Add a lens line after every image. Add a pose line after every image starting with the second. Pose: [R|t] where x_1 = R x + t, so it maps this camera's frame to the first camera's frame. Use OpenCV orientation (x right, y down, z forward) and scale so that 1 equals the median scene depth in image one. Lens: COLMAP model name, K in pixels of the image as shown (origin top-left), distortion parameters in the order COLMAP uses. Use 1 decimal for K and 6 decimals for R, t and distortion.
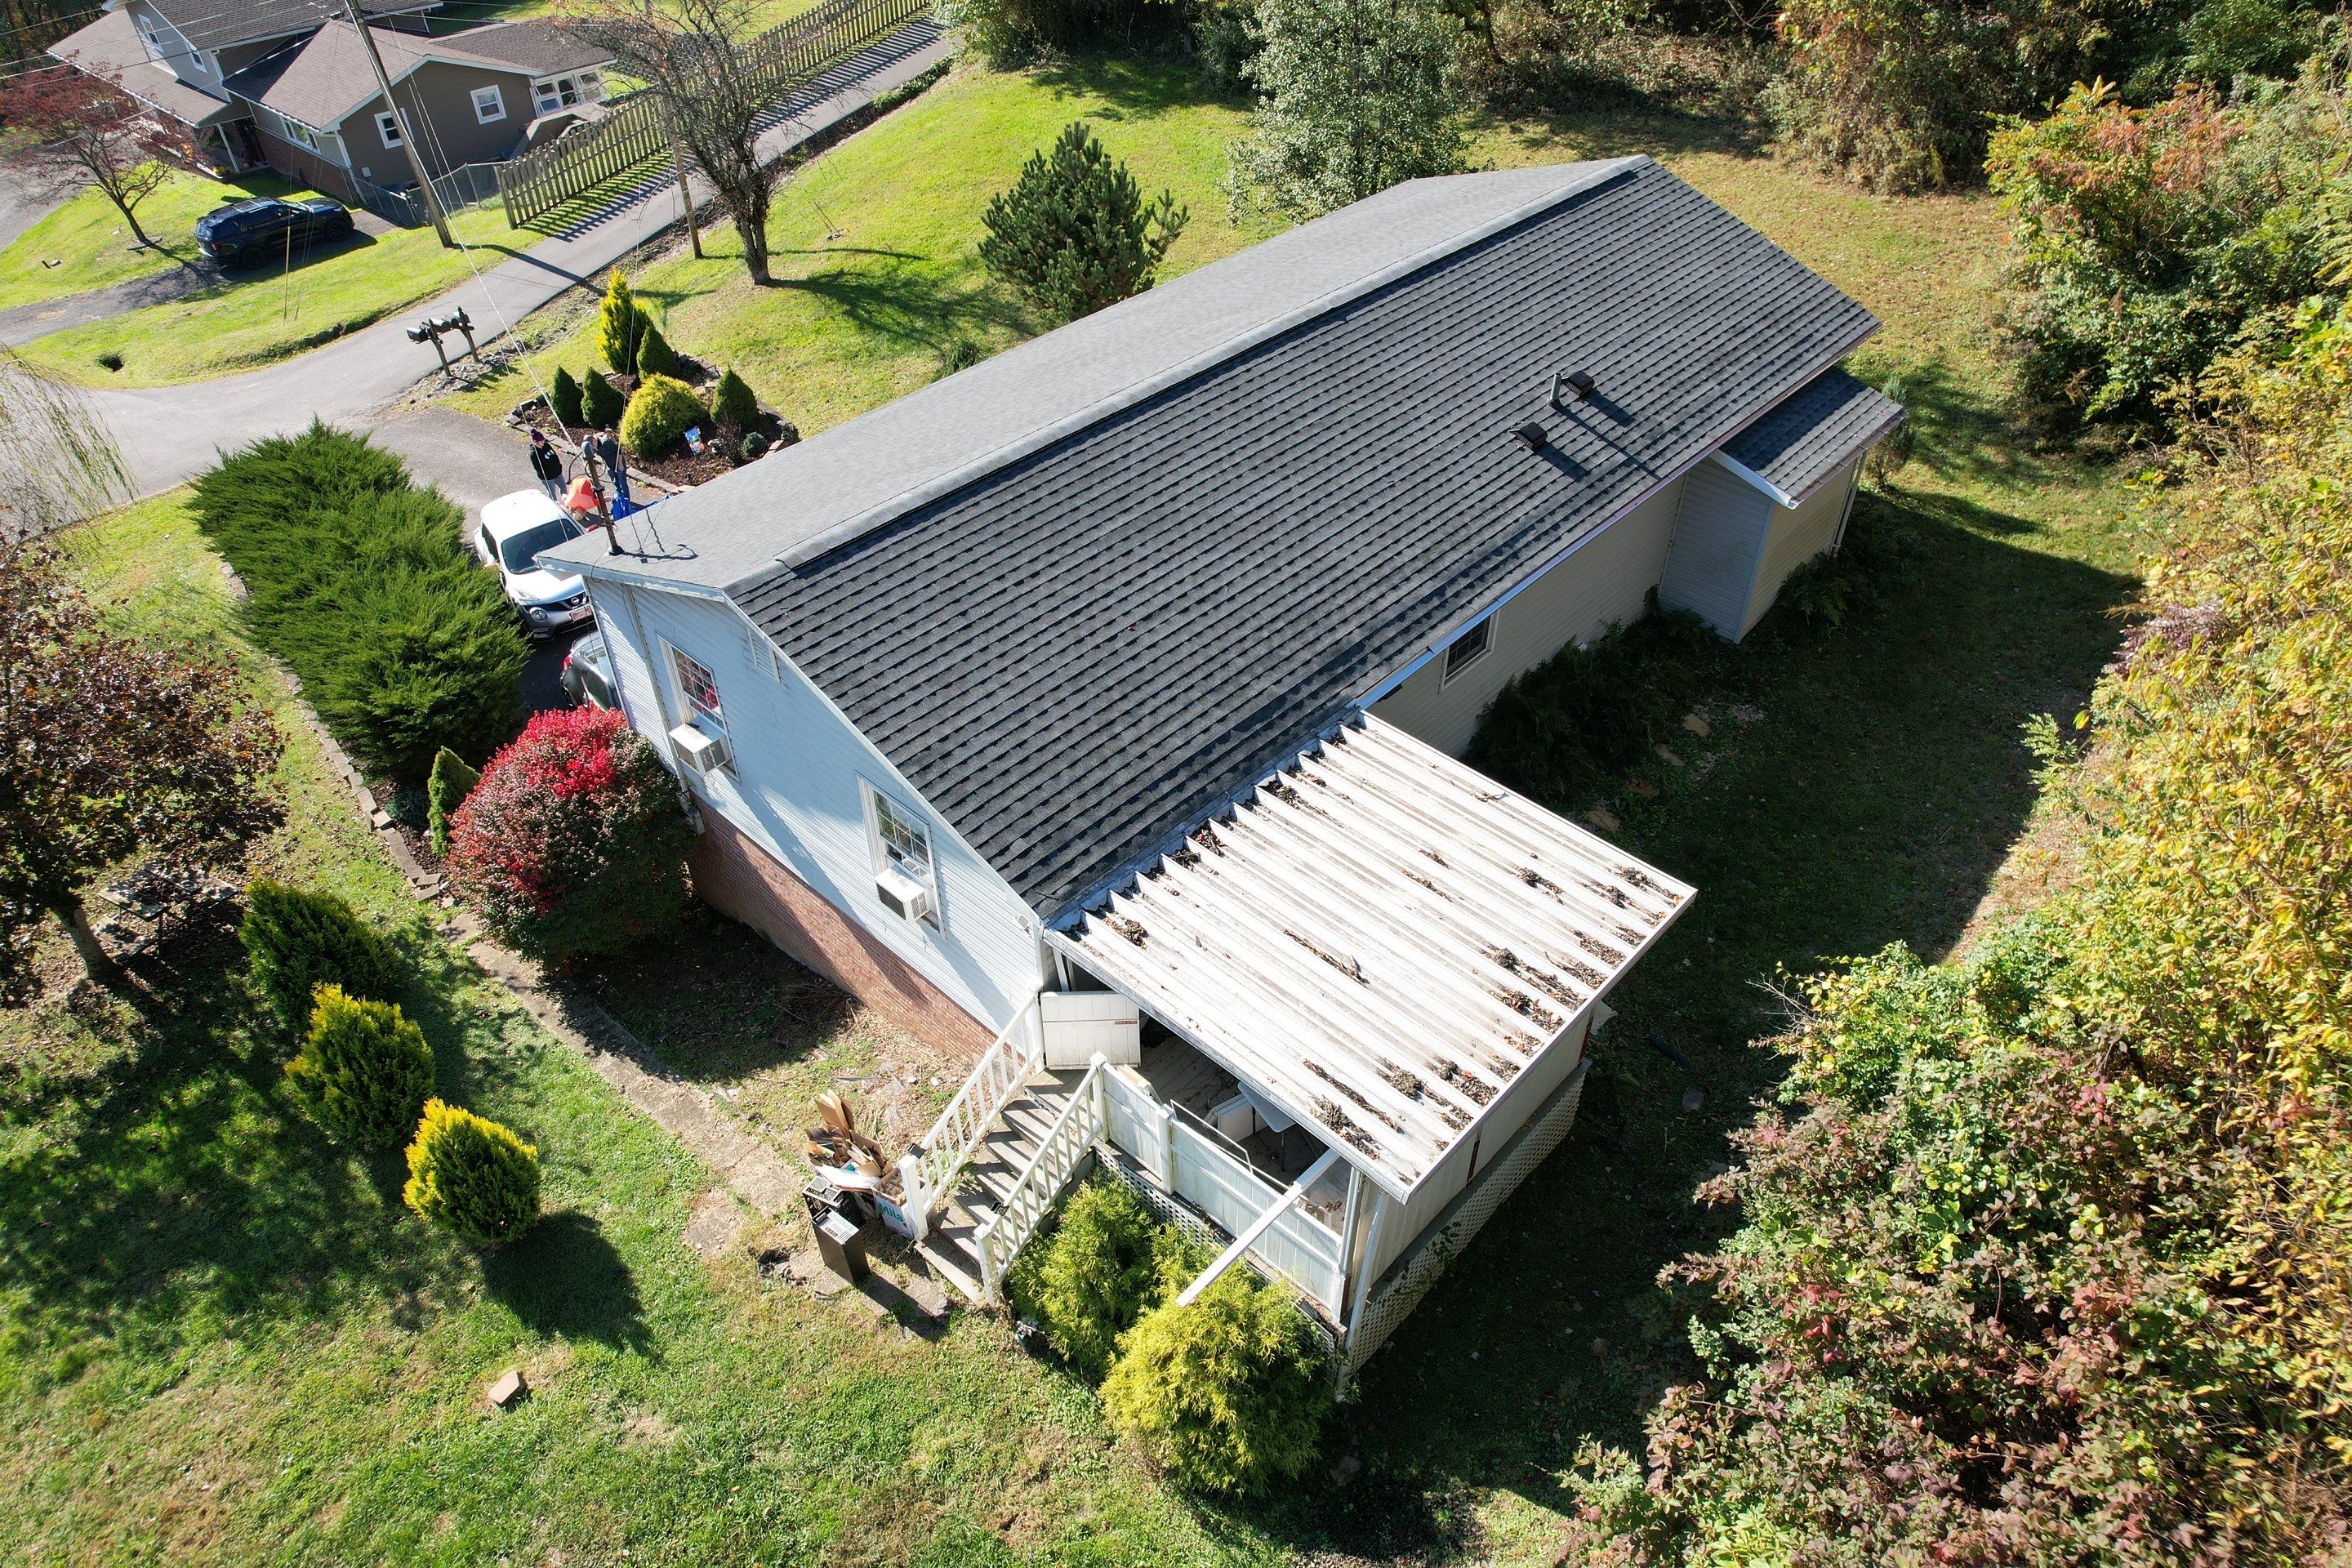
lens RADIAL K [[1485.7, 0, 1176.0], [0, 1485.7, 784.0], [0, 0, 1]] dist [-0.029149, -0.000335]
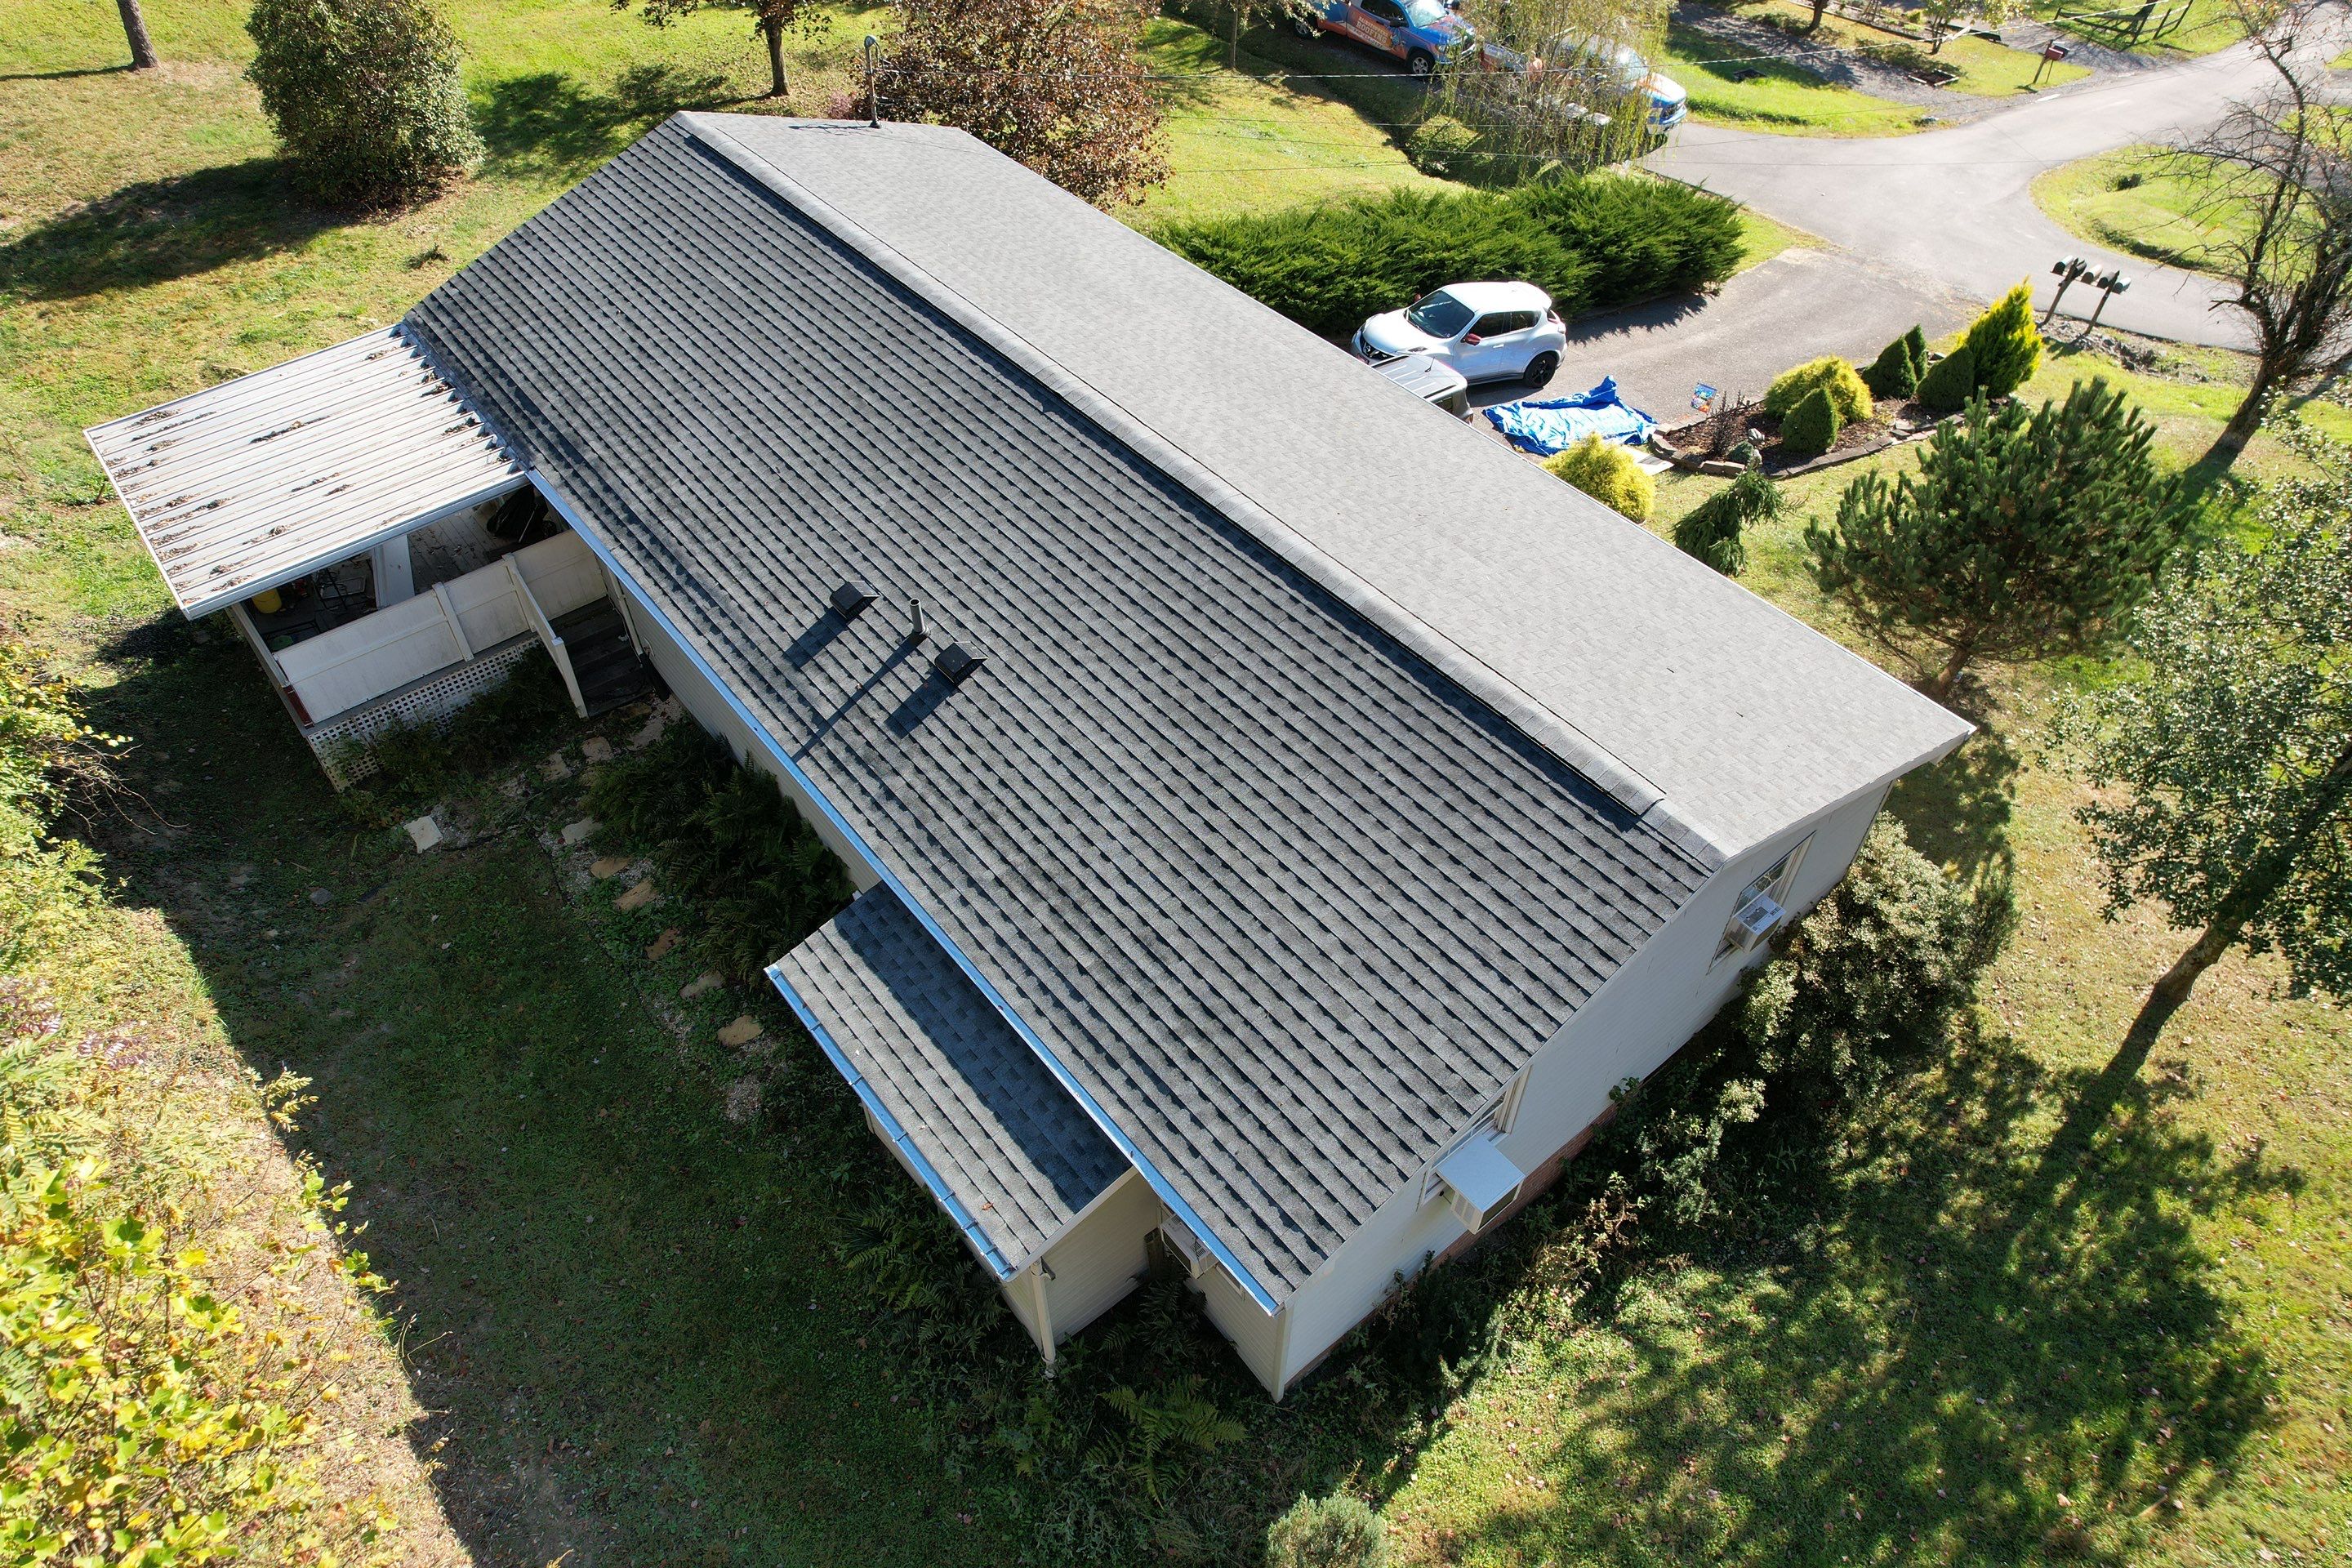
lens RADIAL K [[1485.7, 0, 1176.0], [0, 1485.7, 784.0], [0, 0, 1]] dist [-0.029149, -0.000335]
pose [[-0.132428, 0.725428, -0.675438, 0.798444], [-0.641775, 0.456561, 0.616179, -0.767150], [0.755373, 0.515079, 0.405100, 0.842650]]
